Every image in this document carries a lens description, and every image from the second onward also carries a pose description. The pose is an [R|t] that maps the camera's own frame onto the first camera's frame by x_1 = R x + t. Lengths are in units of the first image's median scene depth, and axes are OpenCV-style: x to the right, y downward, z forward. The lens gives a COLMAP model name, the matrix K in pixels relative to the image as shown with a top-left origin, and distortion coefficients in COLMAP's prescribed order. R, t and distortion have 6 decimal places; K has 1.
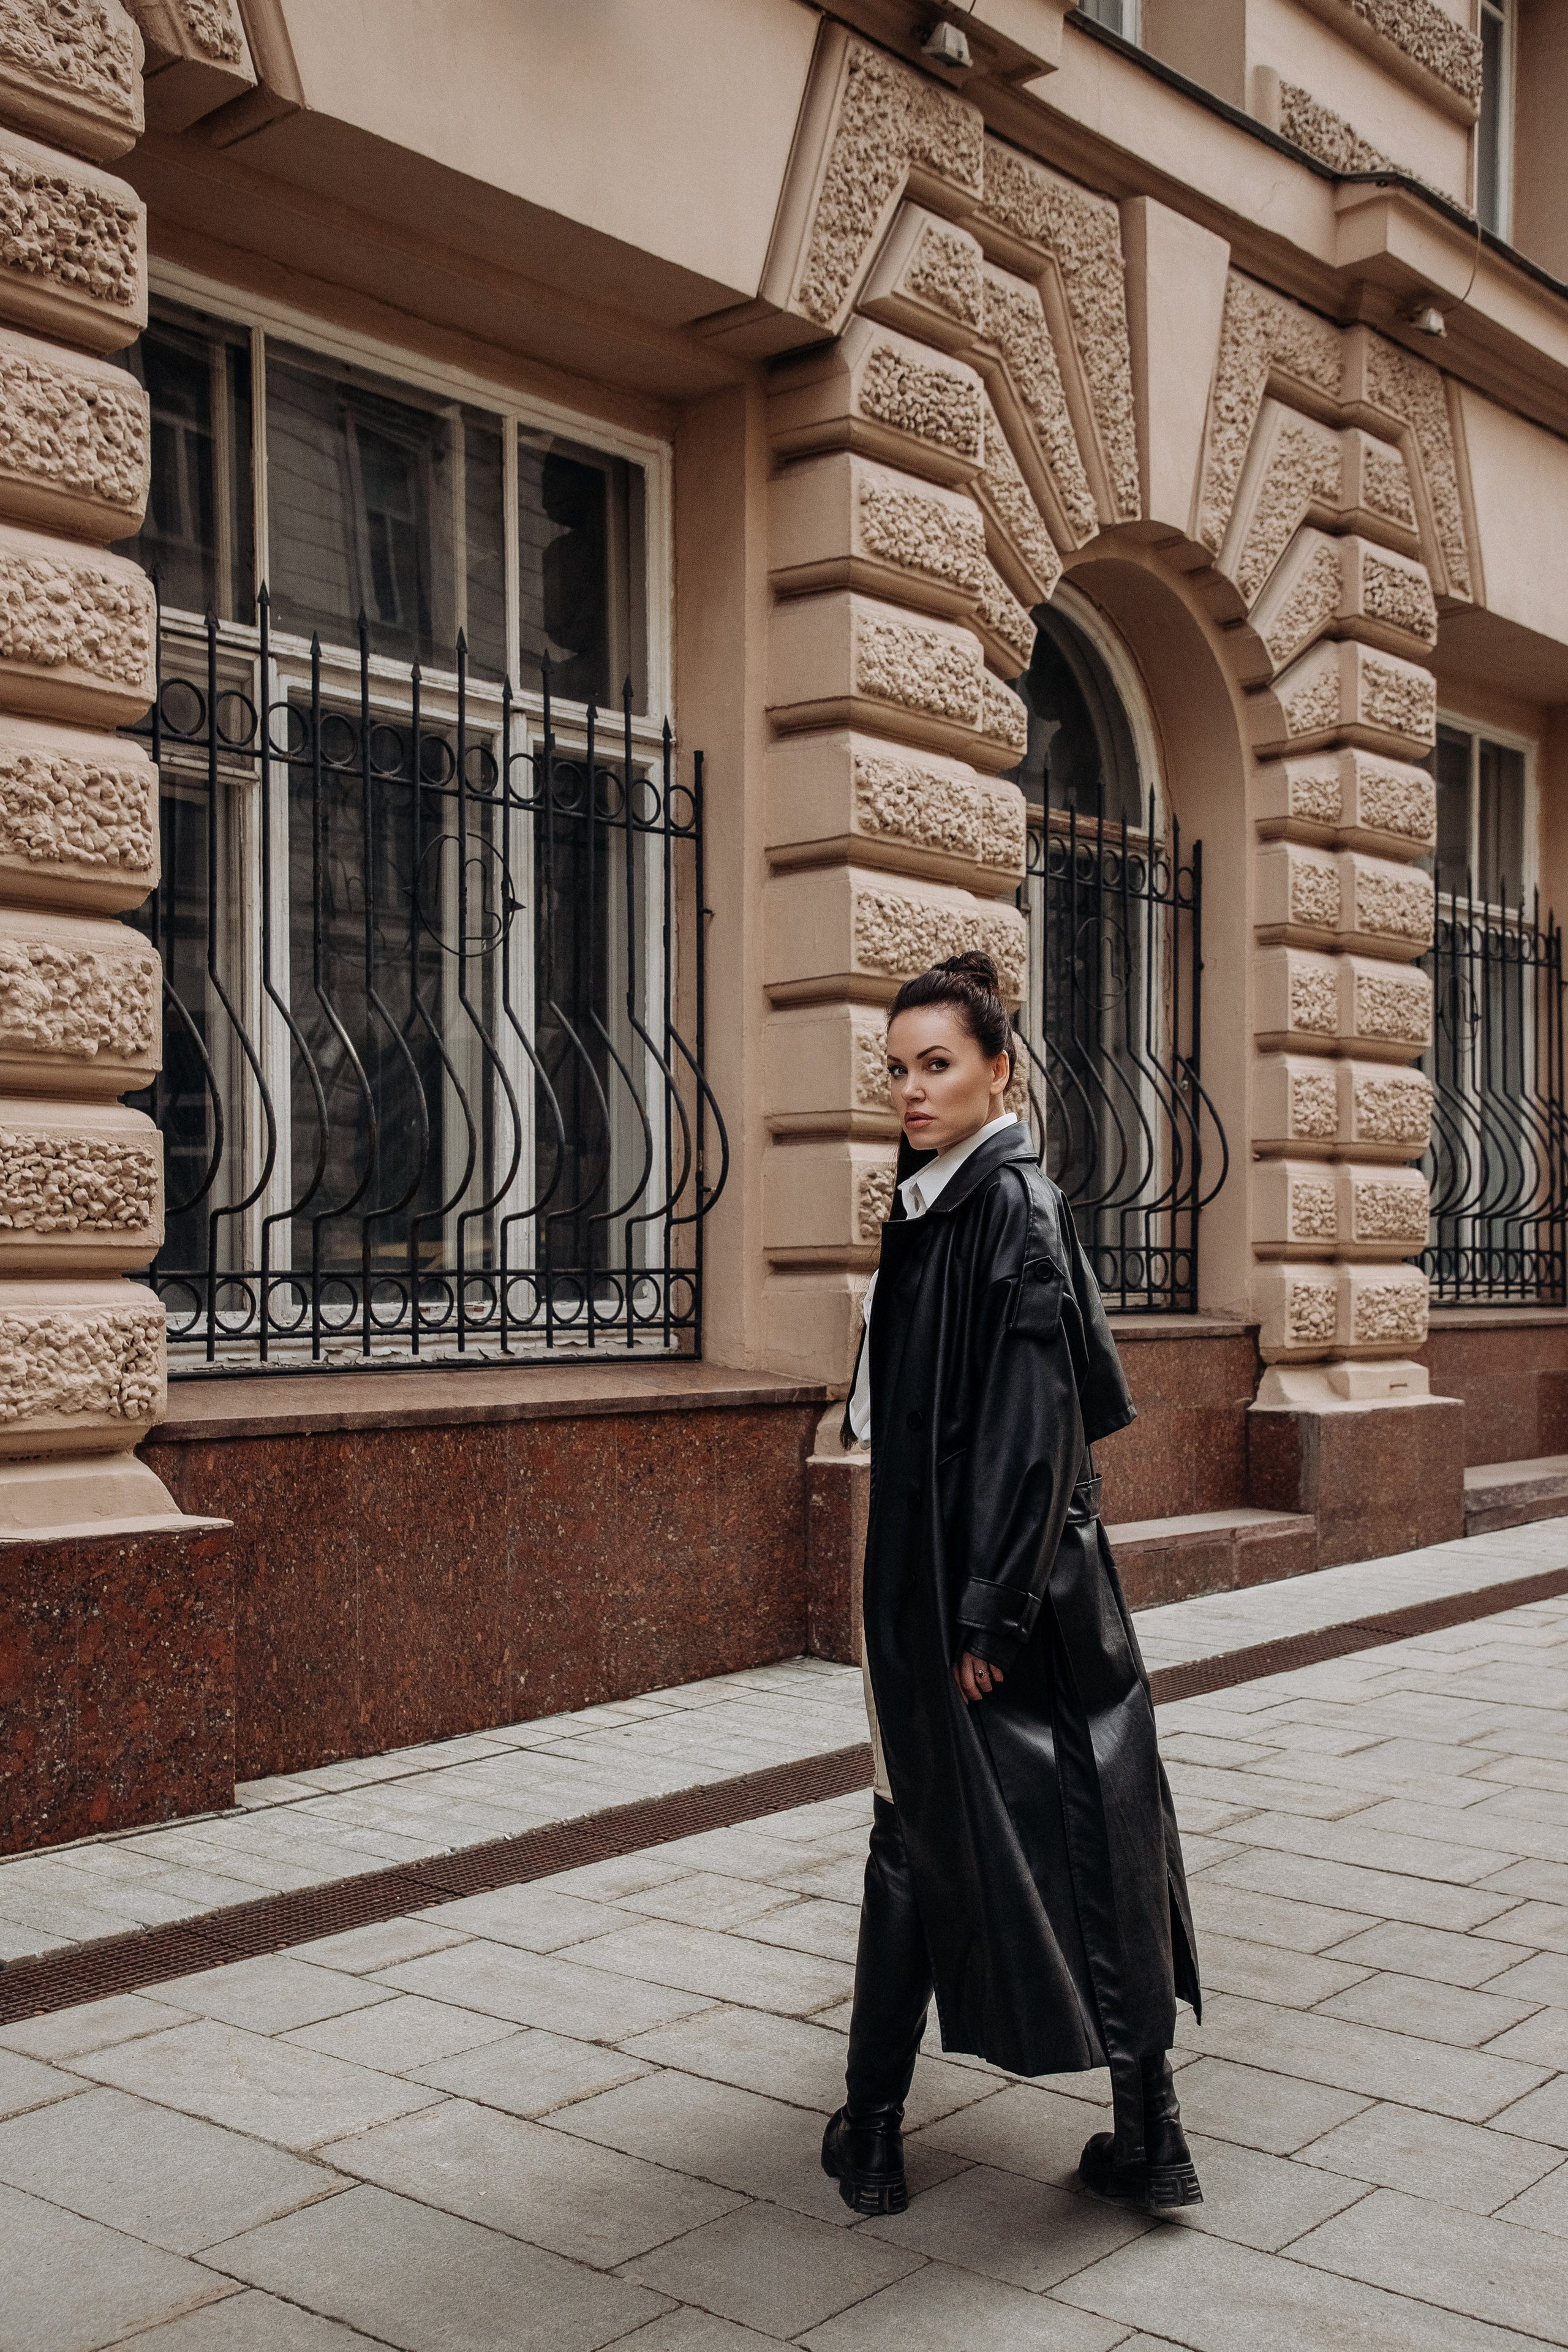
lens RADIAL K [[2452.6, 0, 823.1], [0, 2452.6, 1318.9], [0, 0, 1]] dist [0.045254, 0.054291]
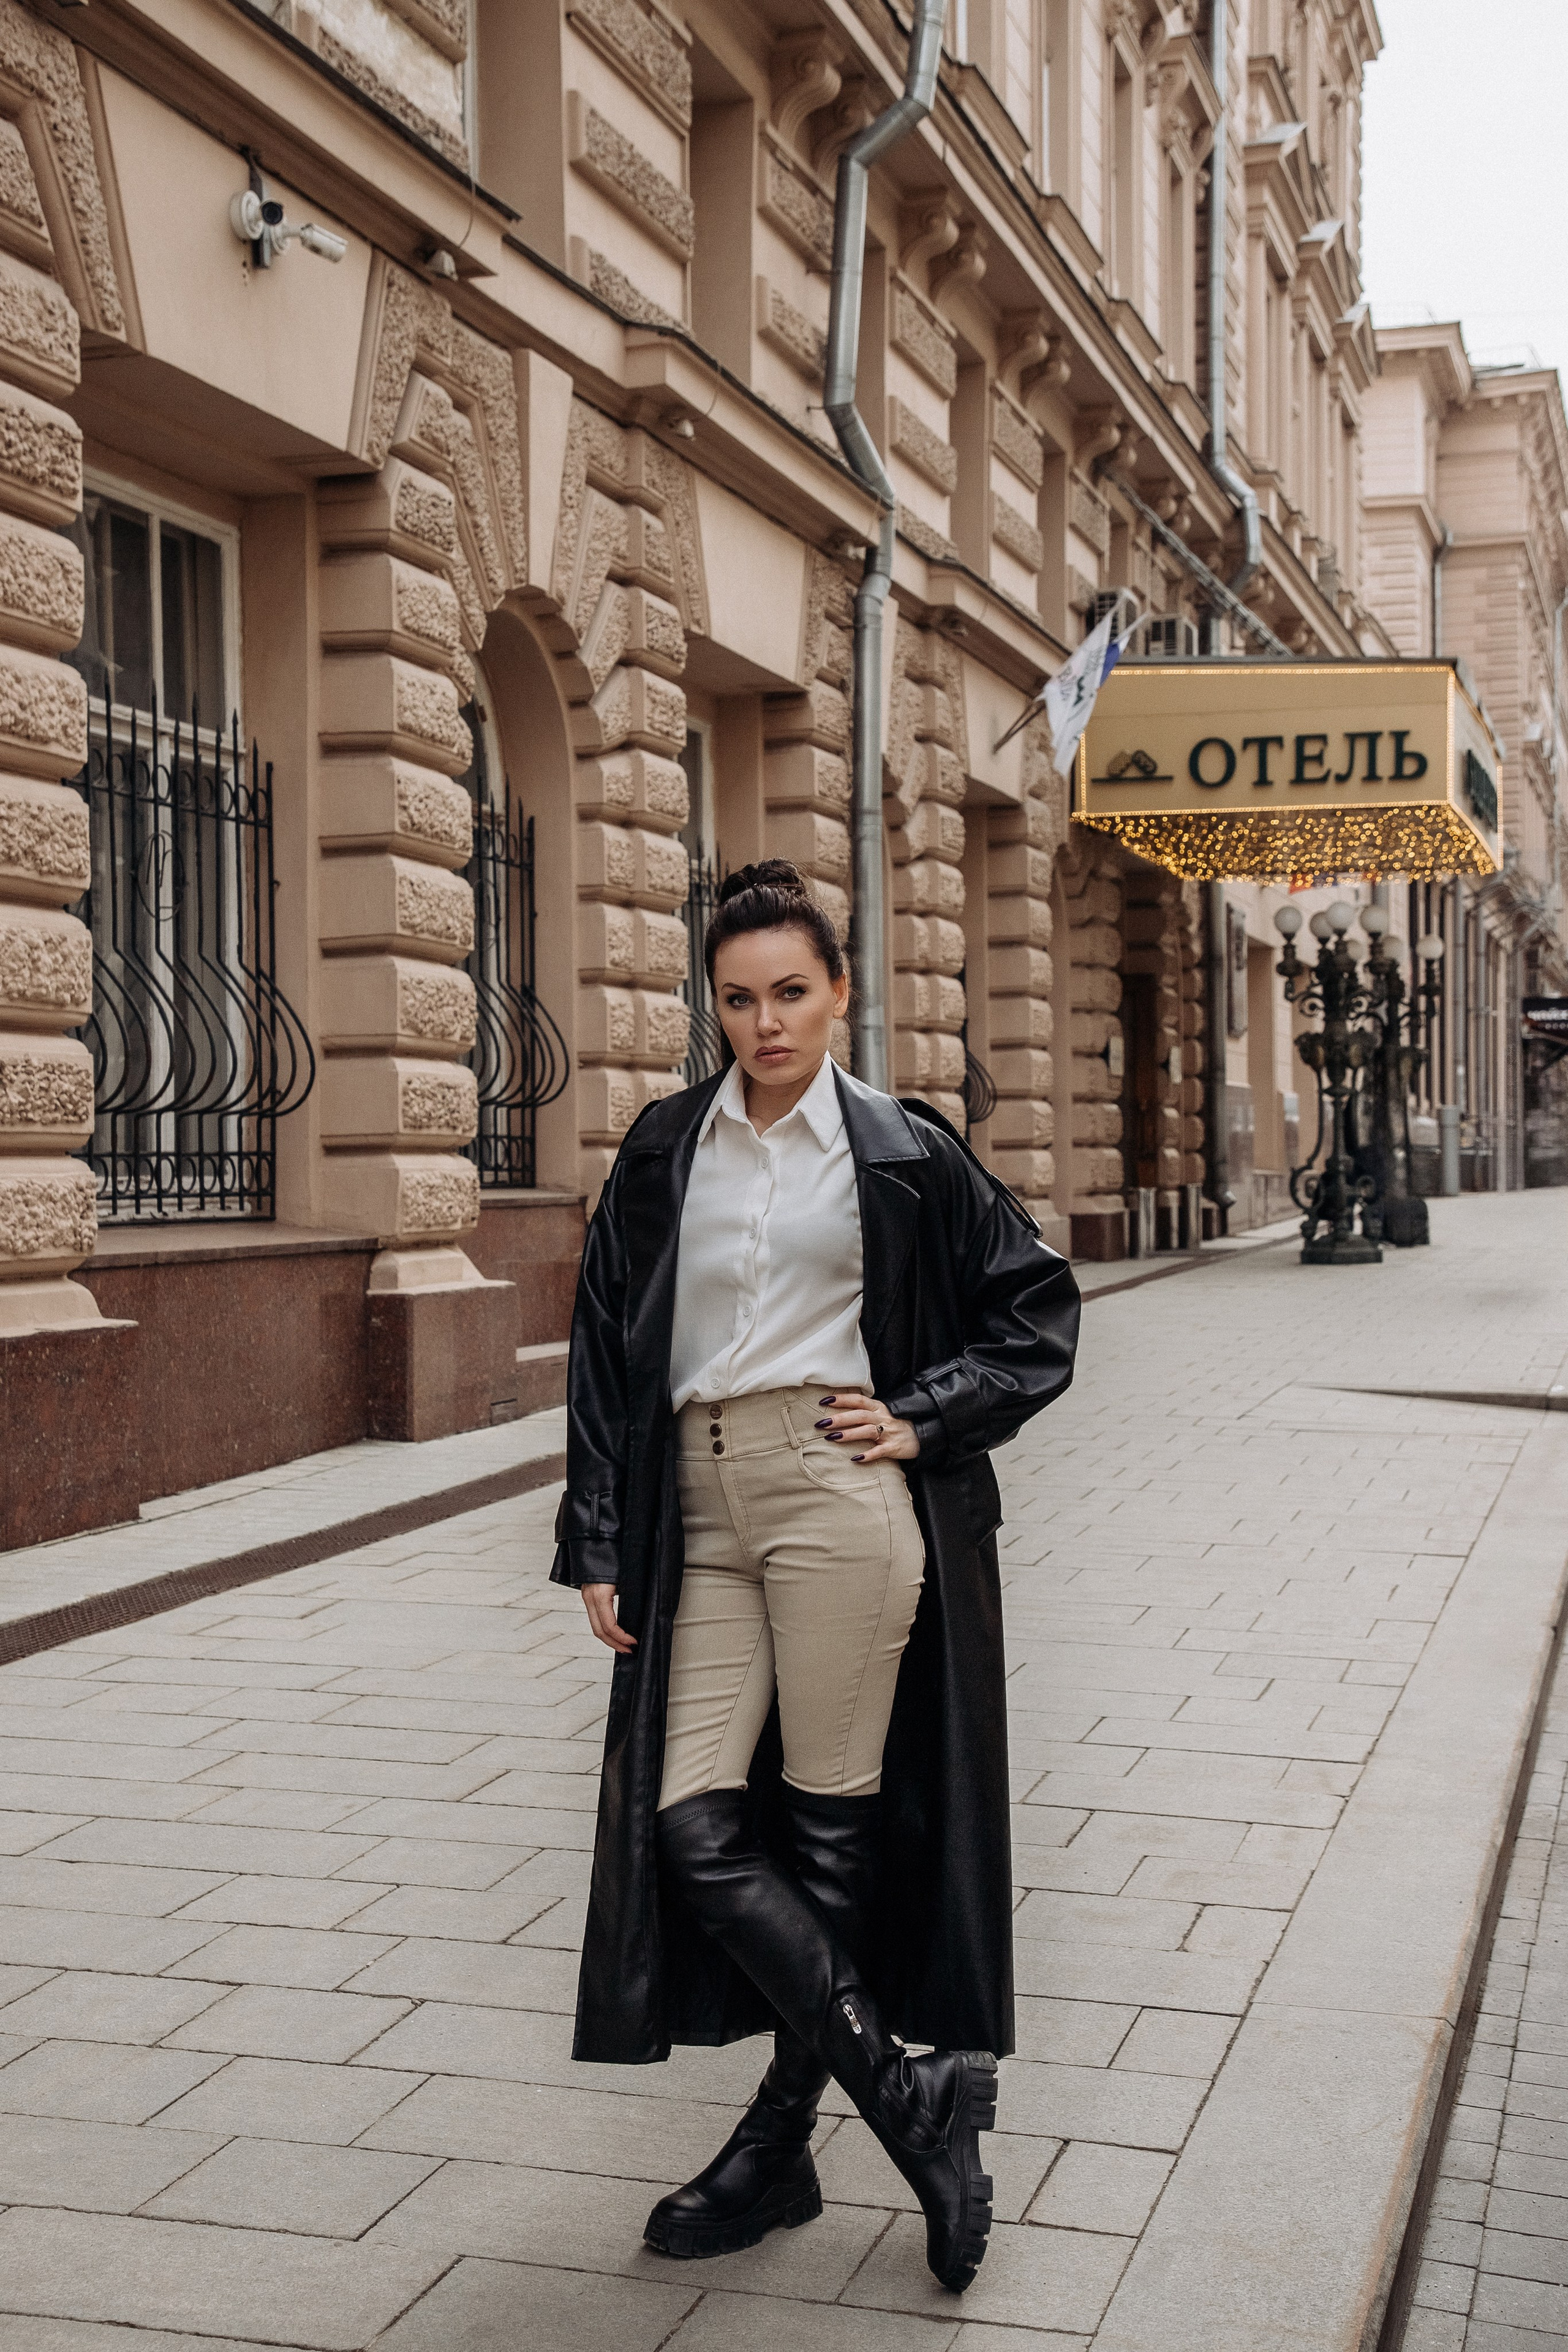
lens RADIAL K [[2926.6, 0, 738.8], [0, 2926.6, 1162.3], [0, 0, 1]] dist [0.100530, 0.027759]
pose [[0.919373, -0.008752, 0.393289, -0.438242], [0.018180, 0.999630, -0.020252, 0.021763], [-0.392966, 0.025769, 0.919192, -0.546998]]
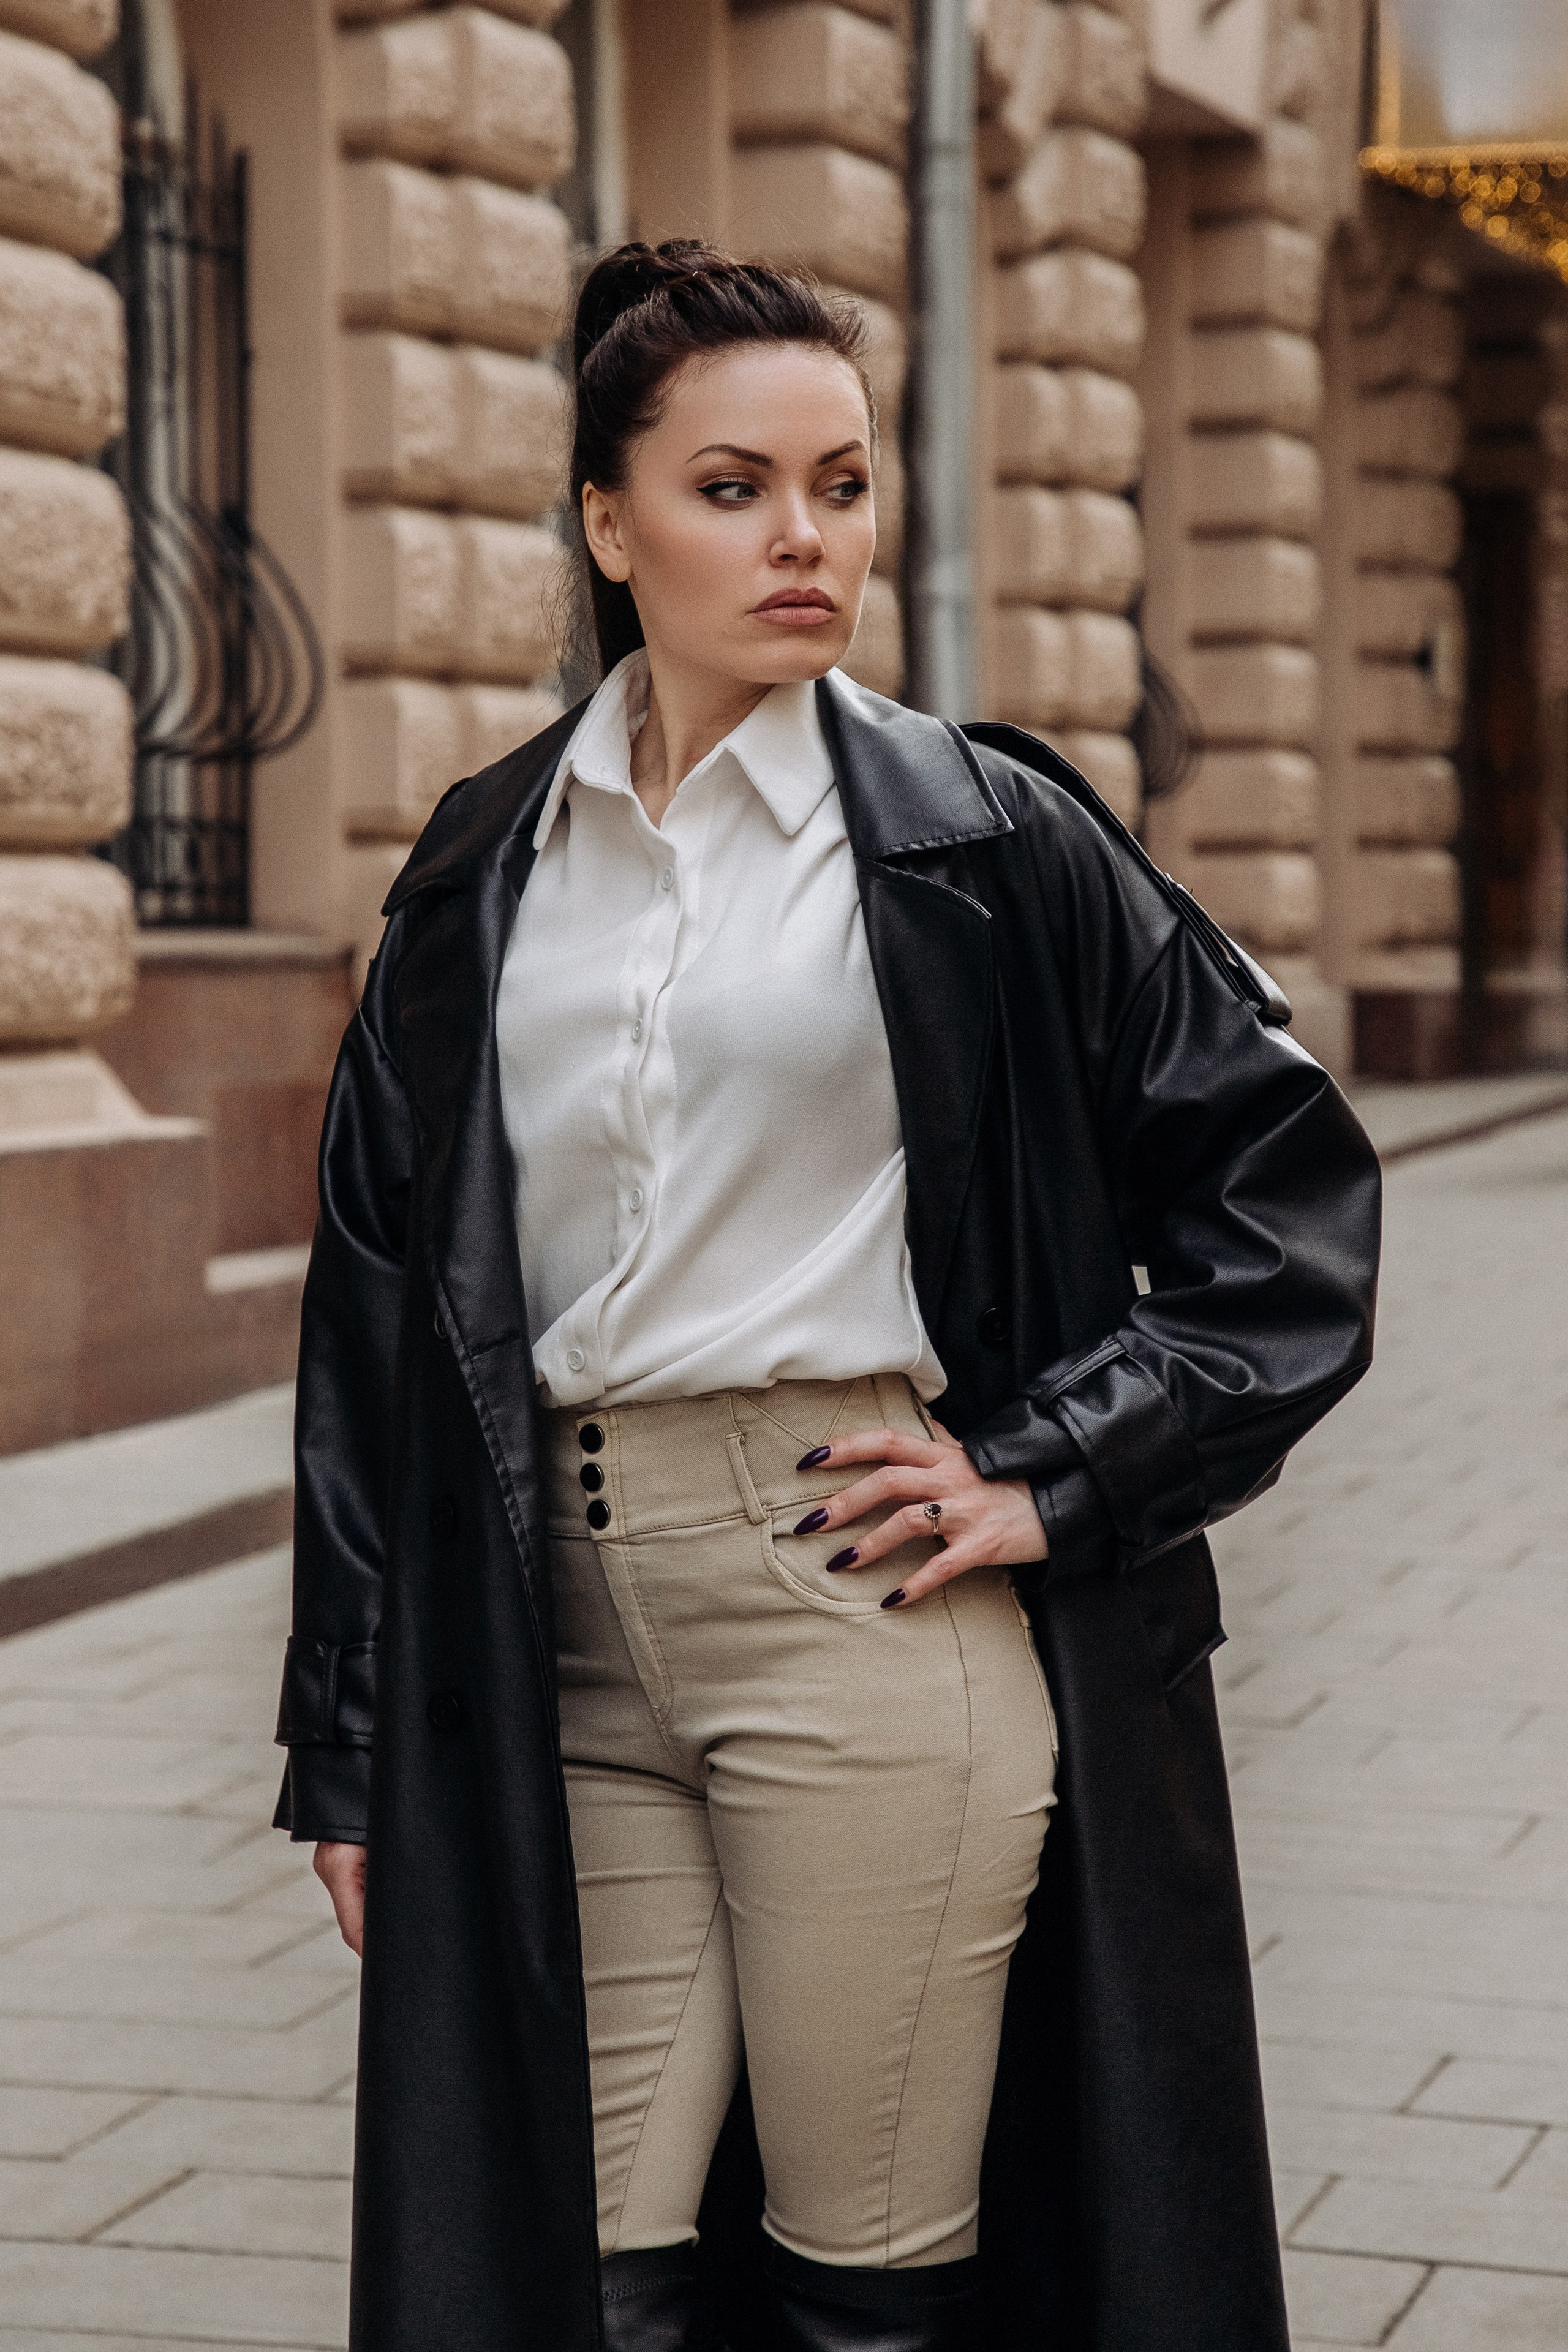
lens RADIAL K [[5898.4, 0, 780.0], [0, 5898.4, 1326.0], [0, 0, 1]] dist [0.158377, 1.005876]
pose [[0.912397, -0.035592, 0.407757, -0.427974], [0.014052, 0.998349, 0.055699, 0.021371], [-0.409066, -0.045089, 0.911390, -0.526290]]
